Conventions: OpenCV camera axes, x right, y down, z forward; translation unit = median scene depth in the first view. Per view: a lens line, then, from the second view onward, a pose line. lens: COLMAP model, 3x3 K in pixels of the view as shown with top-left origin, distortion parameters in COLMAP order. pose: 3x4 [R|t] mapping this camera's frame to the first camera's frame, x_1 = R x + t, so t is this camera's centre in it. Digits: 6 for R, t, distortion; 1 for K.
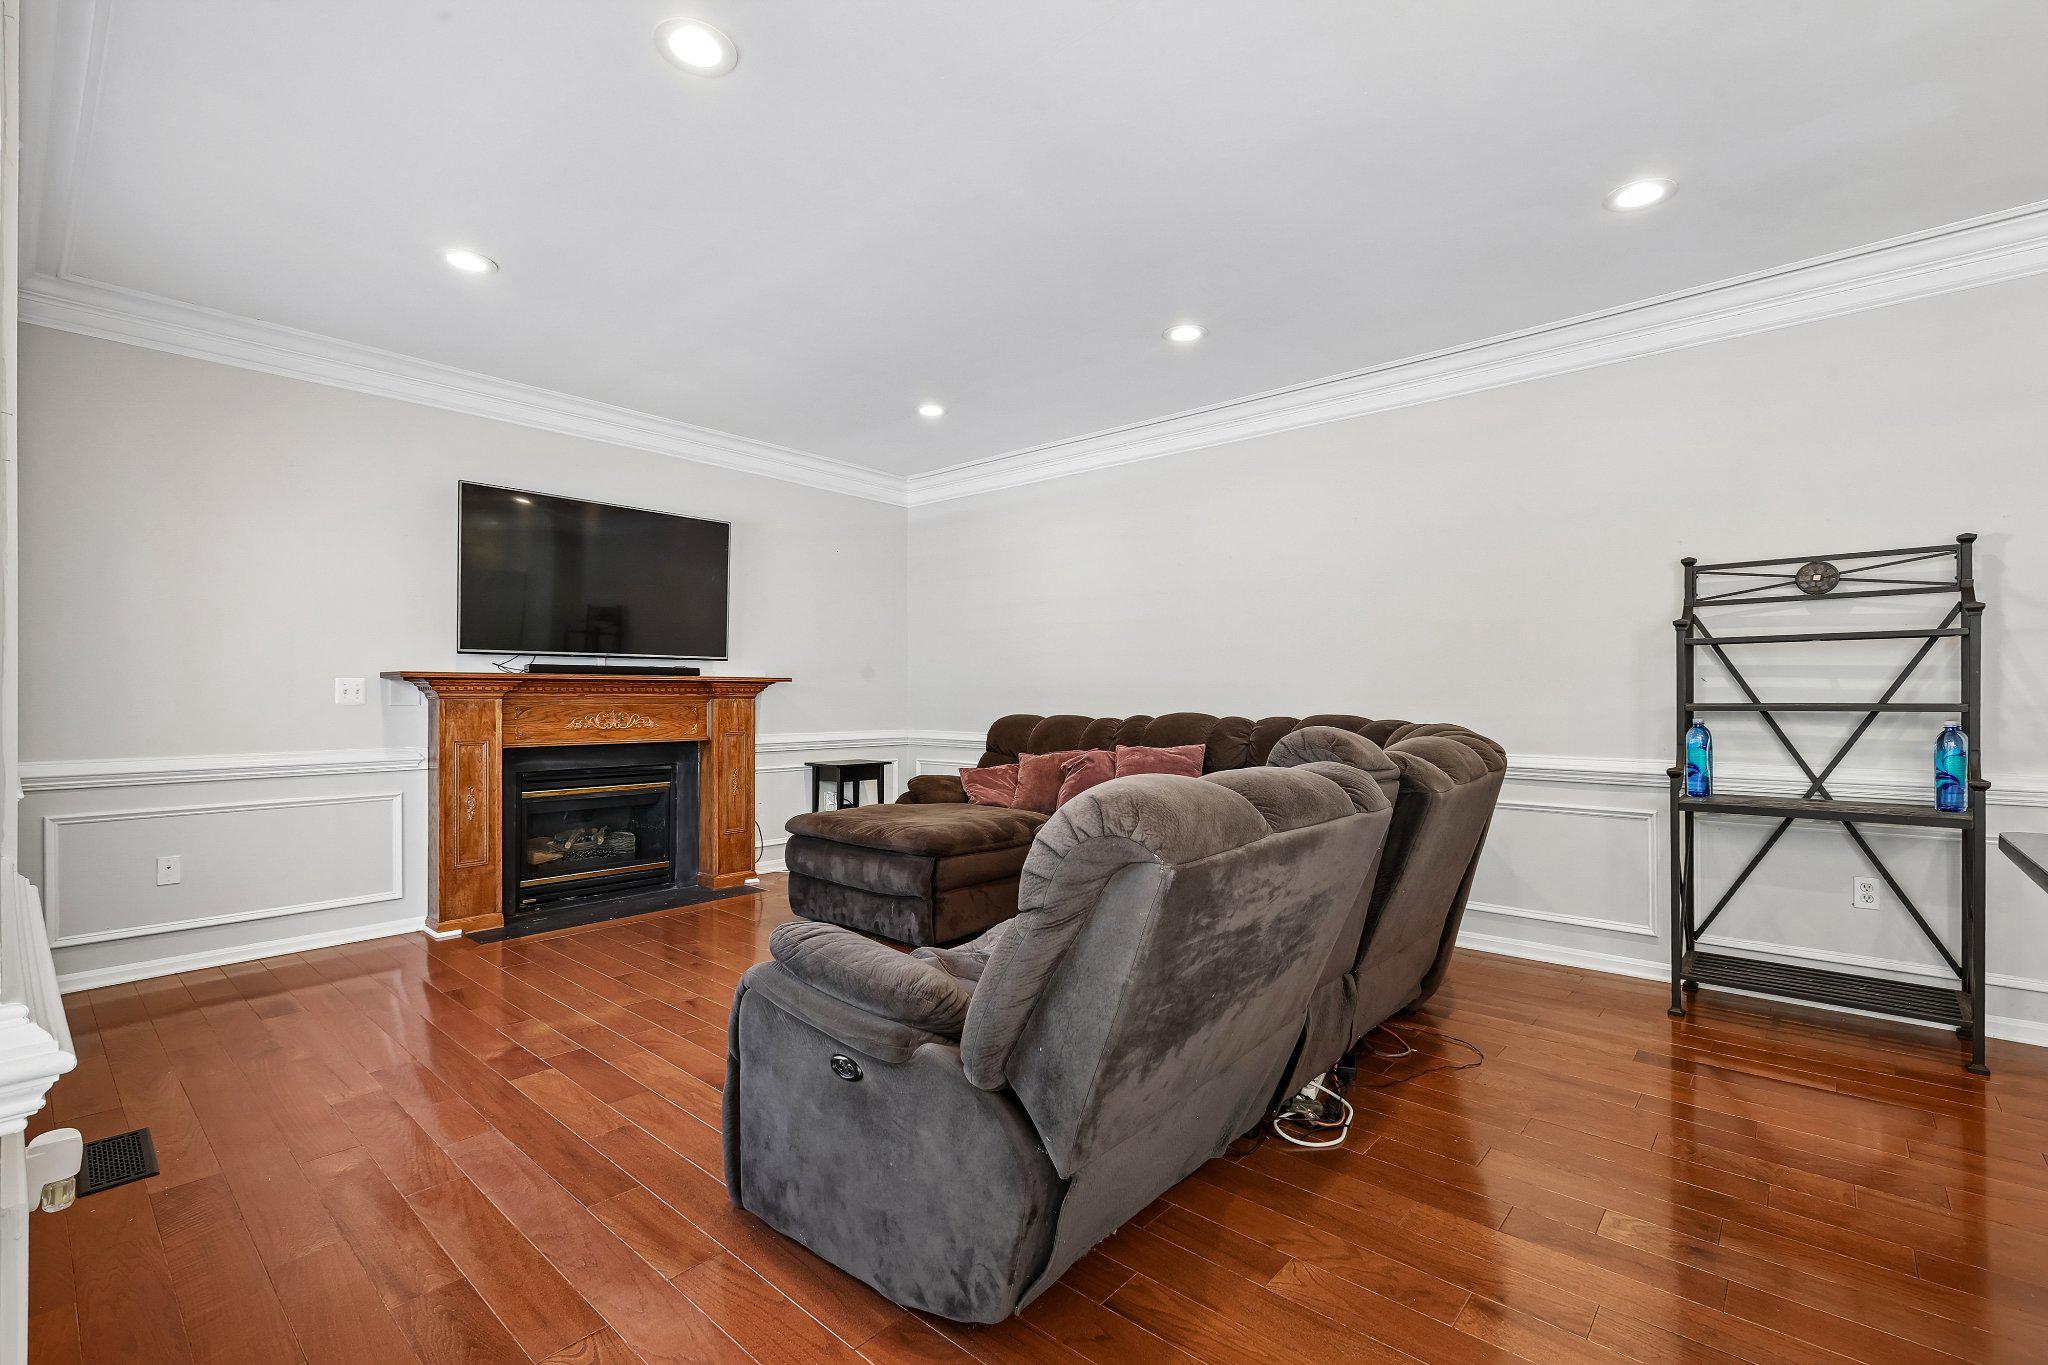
lens RADIAL K [[893.5, 0, 1033.1], [0, 893.5, 695.2], [0, 0, 1]] dist [0.008948, -0.001167]
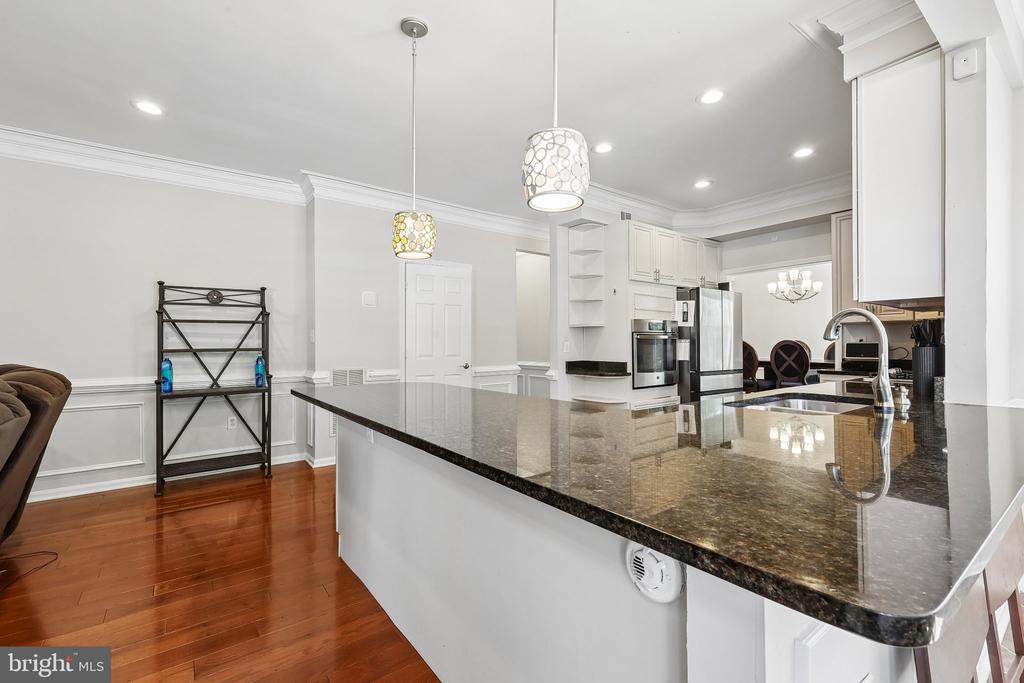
lens RADIAL K [[446.7, 0, 511.6], [0, 446.7, 341.1], [0, 0, 1]] dist [0.008948, -0.001167]
pose [[0.212174, 0.001819, 0.977230, -0.144291], [0.005066, 0.999983, -0.002961, -0.003407], [-0.977219, 0.005579, 0.212161, -0.042277]]
